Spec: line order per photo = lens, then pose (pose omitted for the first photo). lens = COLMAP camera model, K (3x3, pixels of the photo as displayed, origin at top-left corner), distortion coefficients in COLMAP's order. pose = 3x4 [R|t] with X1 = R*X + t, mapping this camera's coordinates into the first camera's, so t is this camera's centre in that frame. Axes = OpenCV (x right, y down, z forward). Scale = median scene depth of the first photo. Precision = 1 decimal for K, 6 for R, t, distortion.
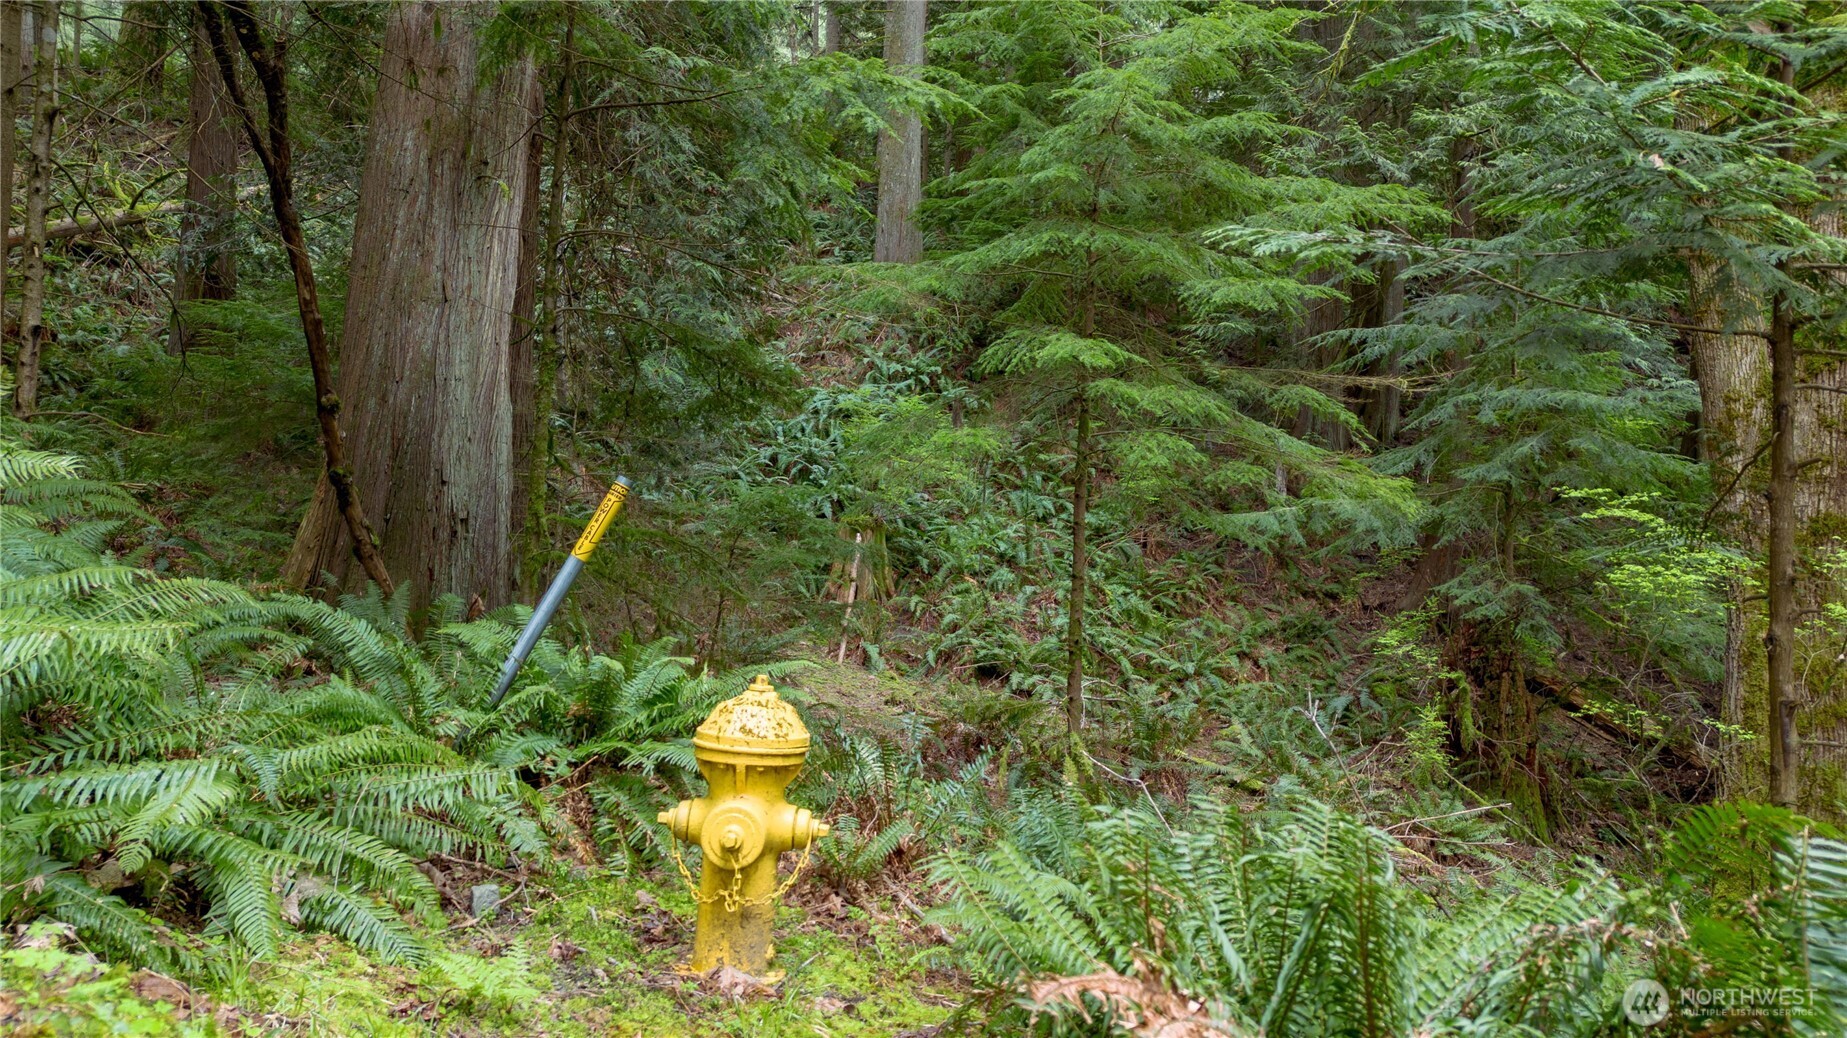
lens RADIAL K [[1296.0, 0, 932.7], [0, 1296.0, 517.1], [0, 0, 1]] dist [0.087226, -0.084924]
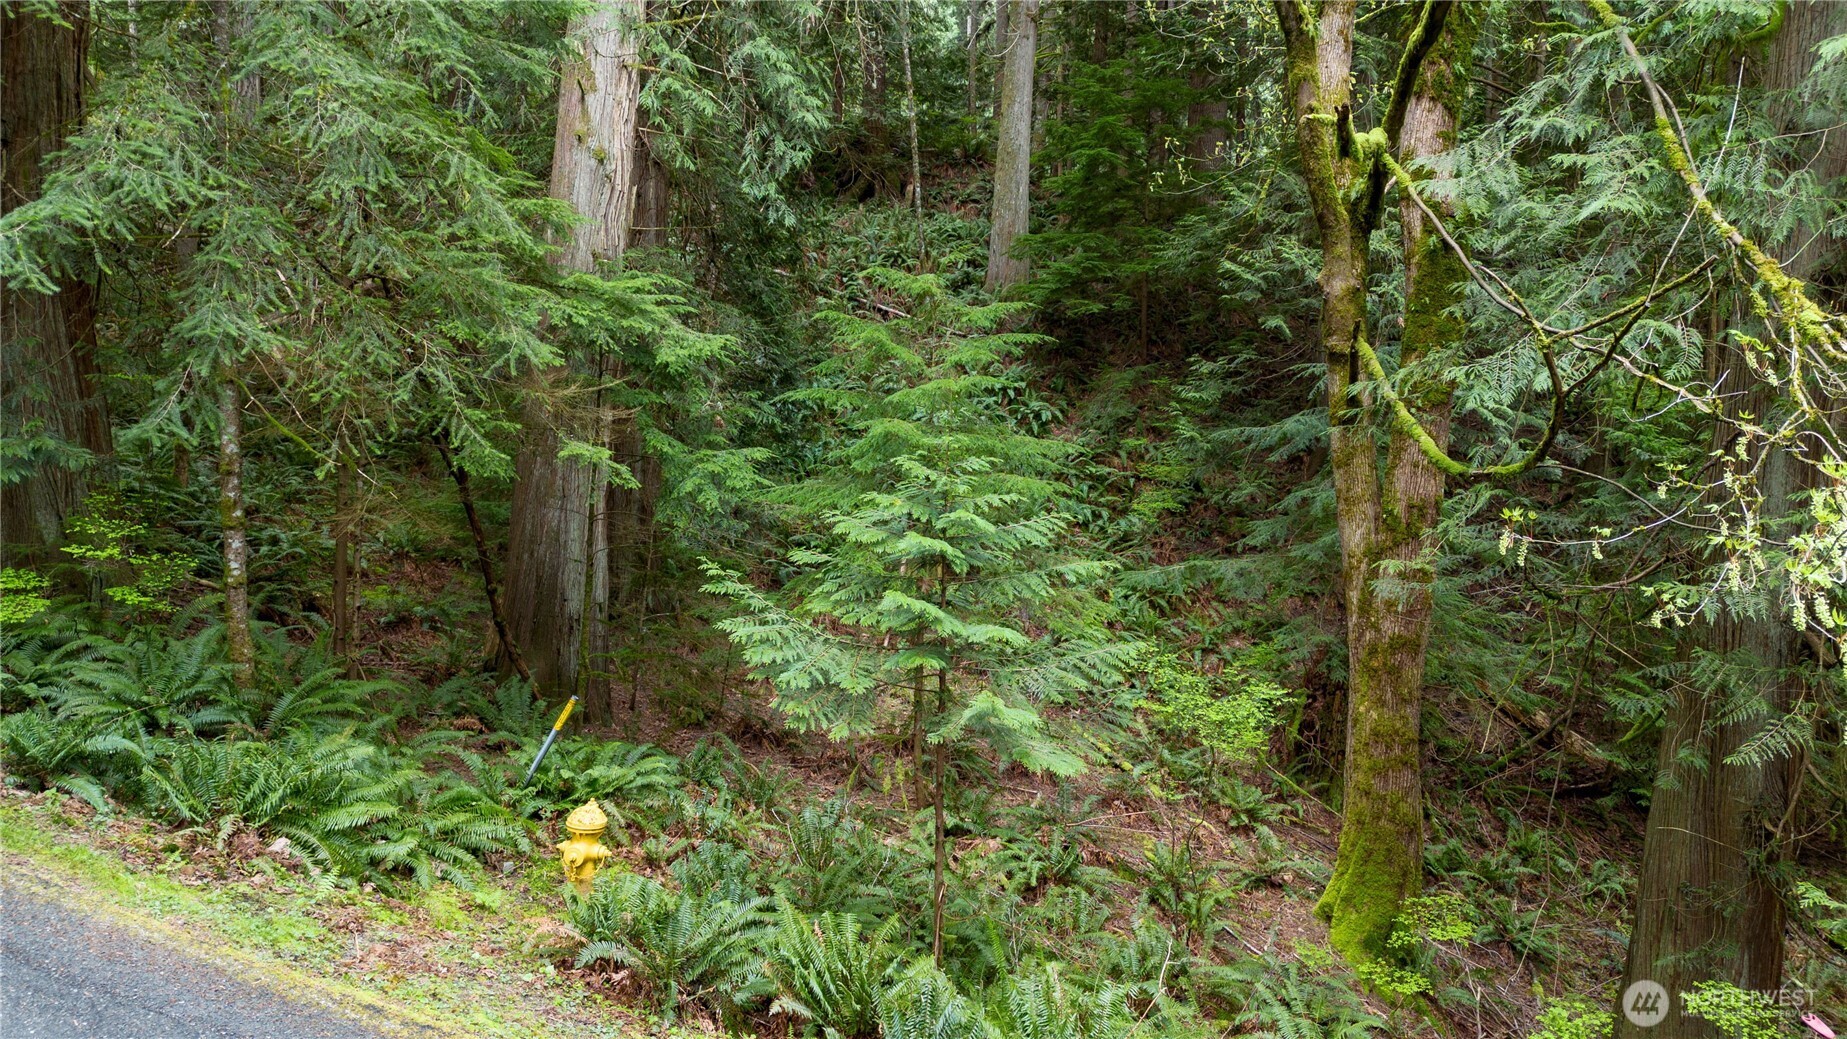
lens RADIAL K [[1296.0, 0, 937.4], [0, 1296.0, 520.1], [0, 0, 1]] dist [0.087226, -0.084924]
pose [[0.984318, 0.016851, -0.175595, 0.235894], [-0.001535, 0.996208, 0.086996, -0.157212], [0.176395, -0.085362, 0.980611, -0.347719]]
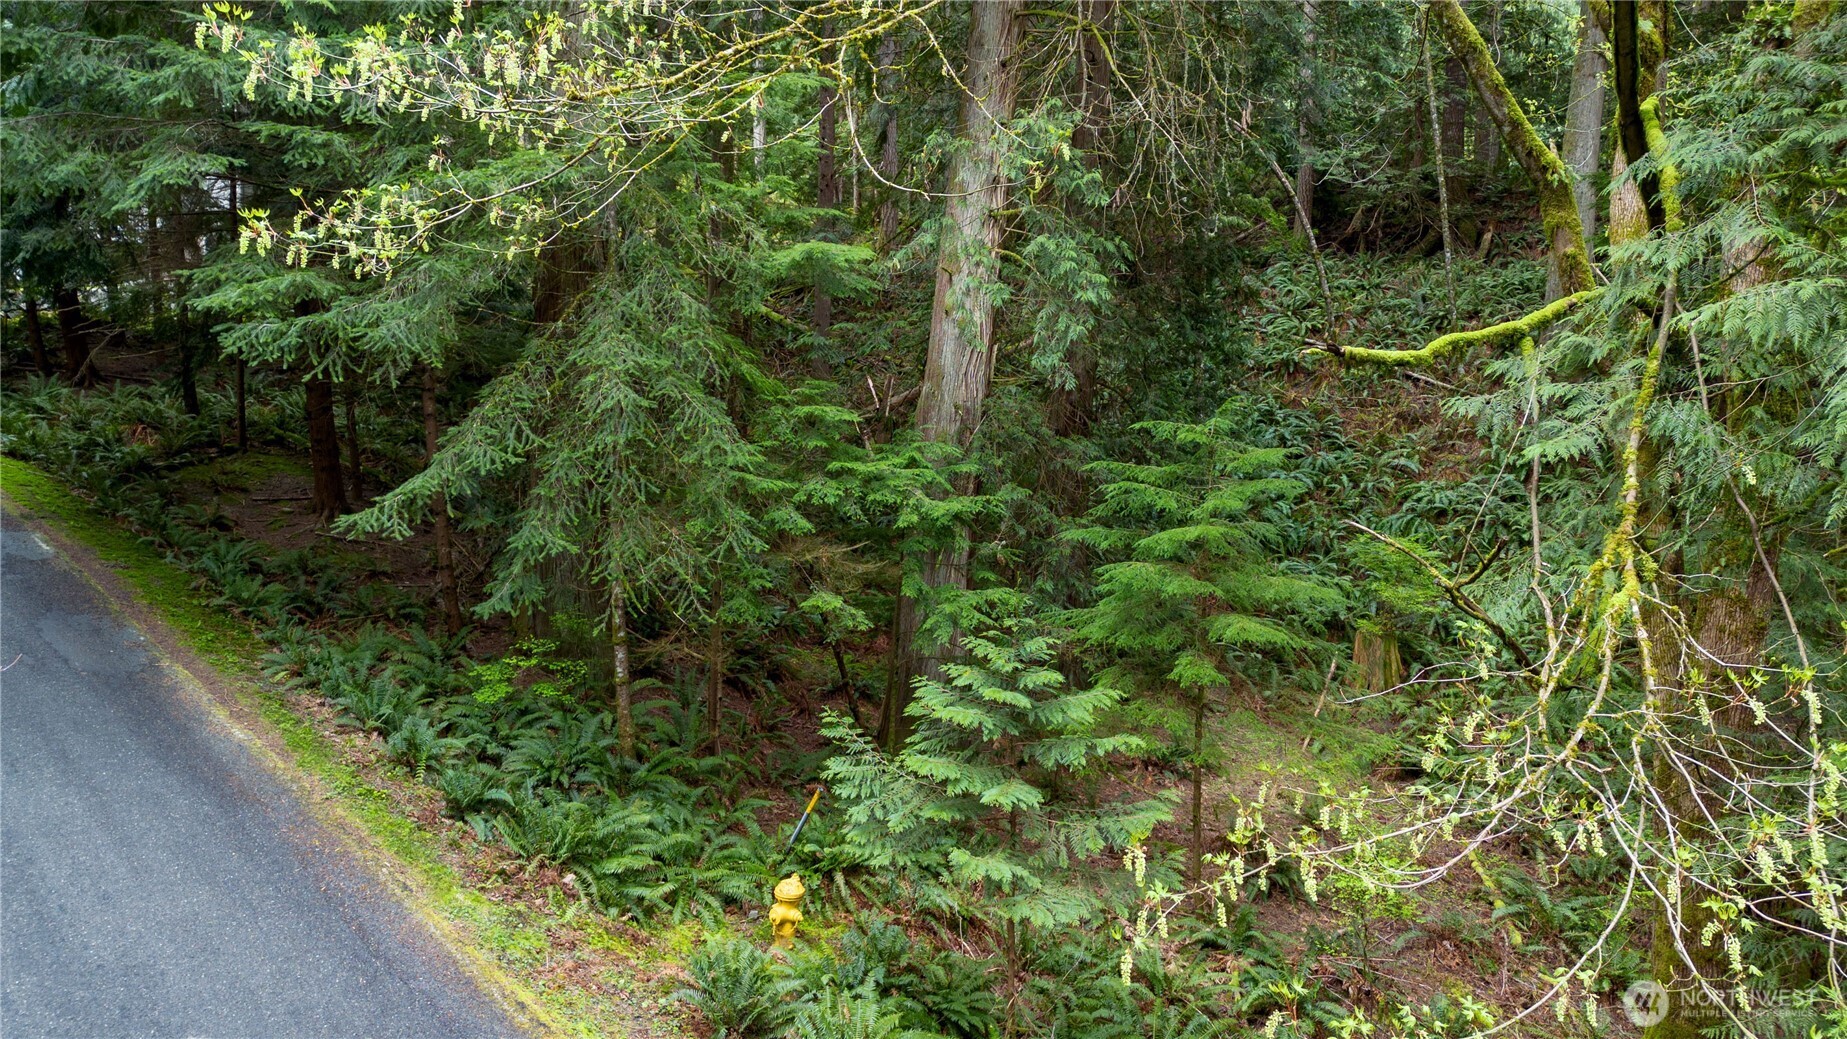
lens RADIAL K [[1296.0, 0, 930.9], [0, 1296.0, 514.9], [0, 0, 1]] dist [0.087226, -0.084924]
pose [[0.768428, 0.030457, -0.639212, 0.541742], [0.011433, 0.998054, 0.061299, -0.242458], [0.639835, -0.054412, 0.766584, -0.337045]]
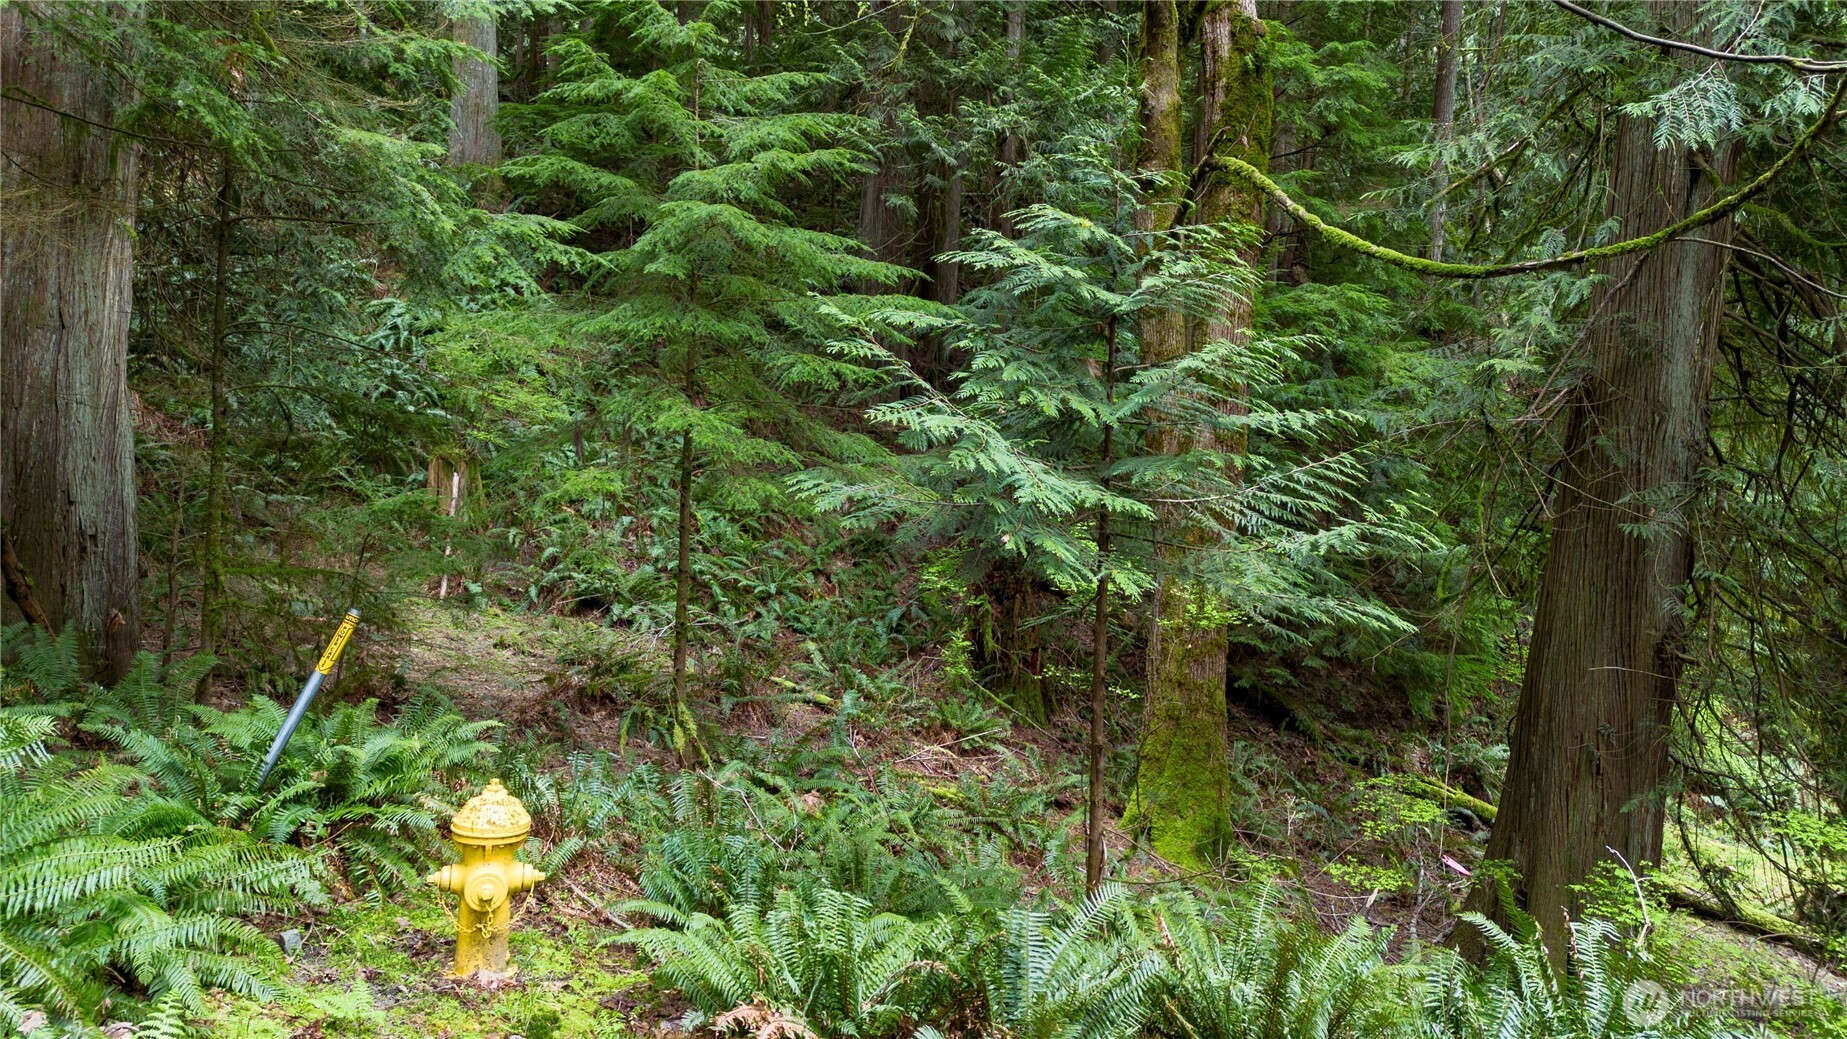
lens RADIAL K [[1296.0, 0, 927.5], [0, 1296.0, 514.4], [0, 0, 1]] dist [0.087226, -0.084924]
pose [[0.950833, -0.016988, 0.309237, -0.025451], [-0.015473, 0.994642, 0.102215, -0.074207], [-0.309317, -0.101974, 0.945476, -0.121009]]
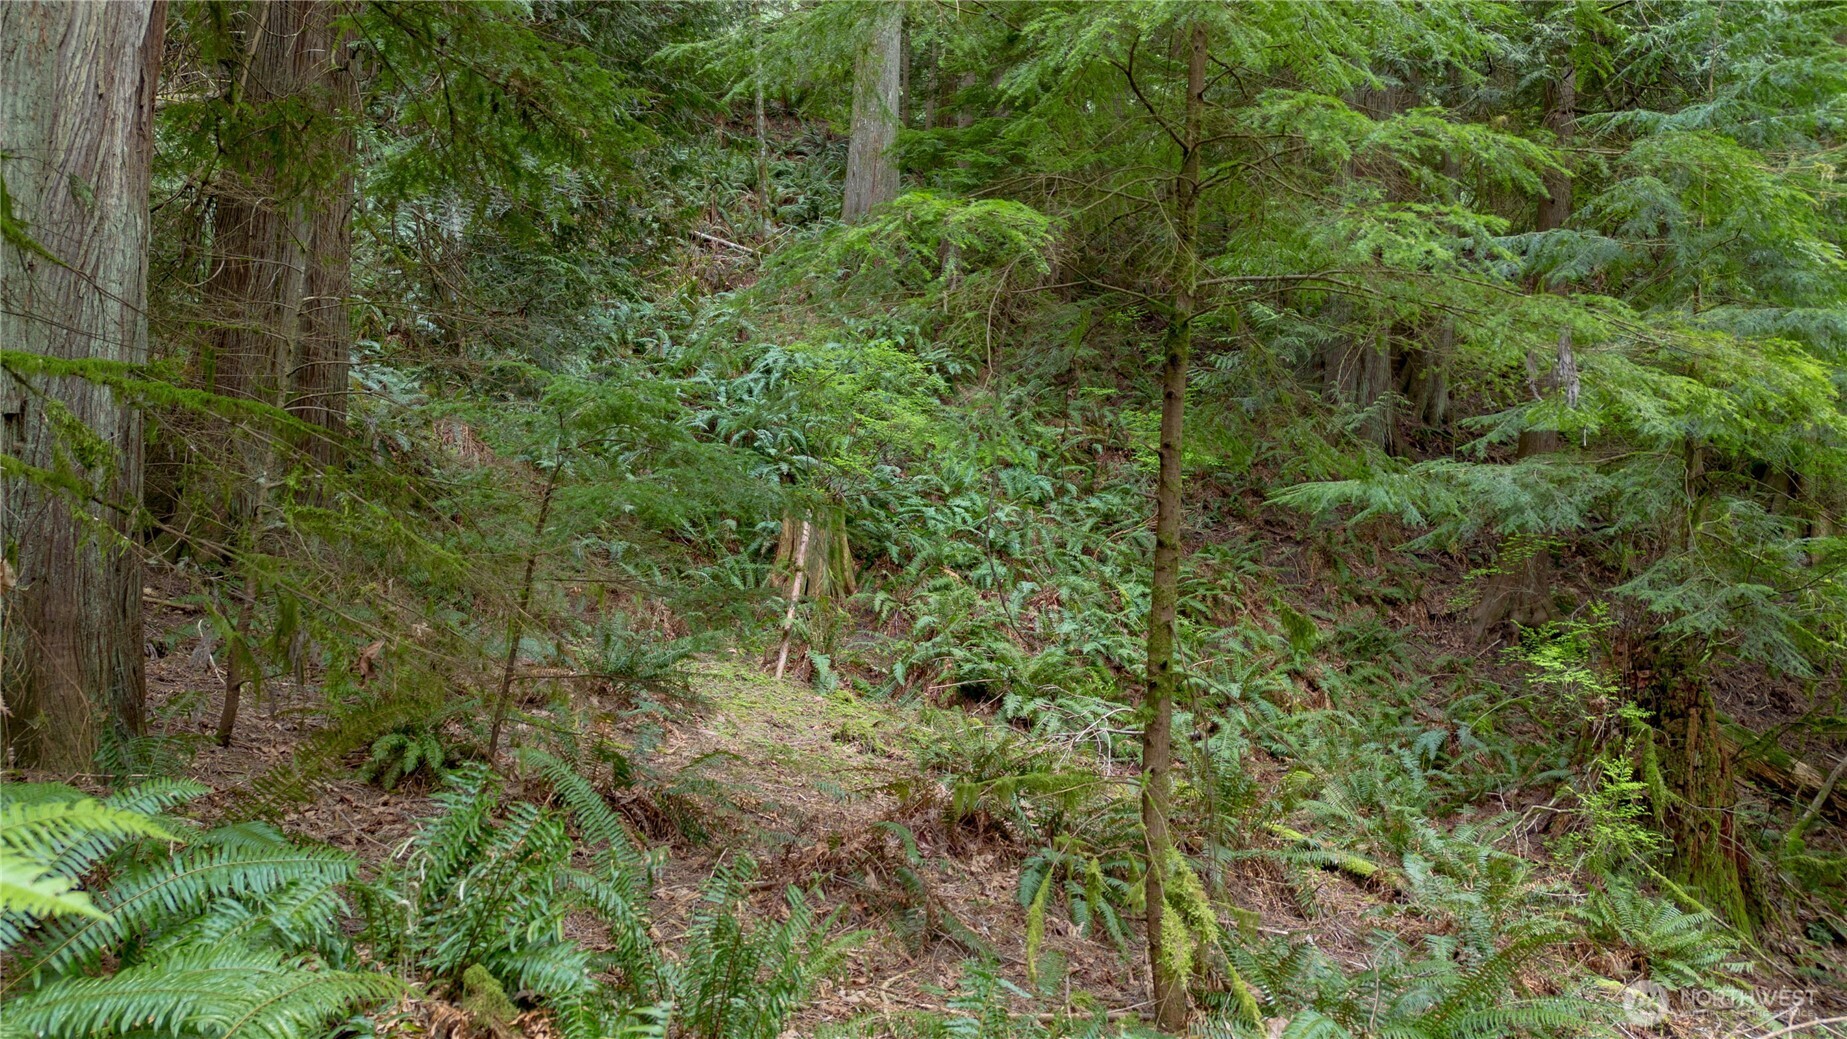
lens RADIAL K [[1296.0, 0, 928.2], [0, 1296.0, 513.3], [0, 0, 1]] dist [0.087226, -0.084924]
pose [[0.999714, 0.017506, 0.016287, 0.001718], [-0.017398, 0.999826, -0.006711, 0.021014], [-0.016402, 0.006426, 0.999845, 0.252361]]
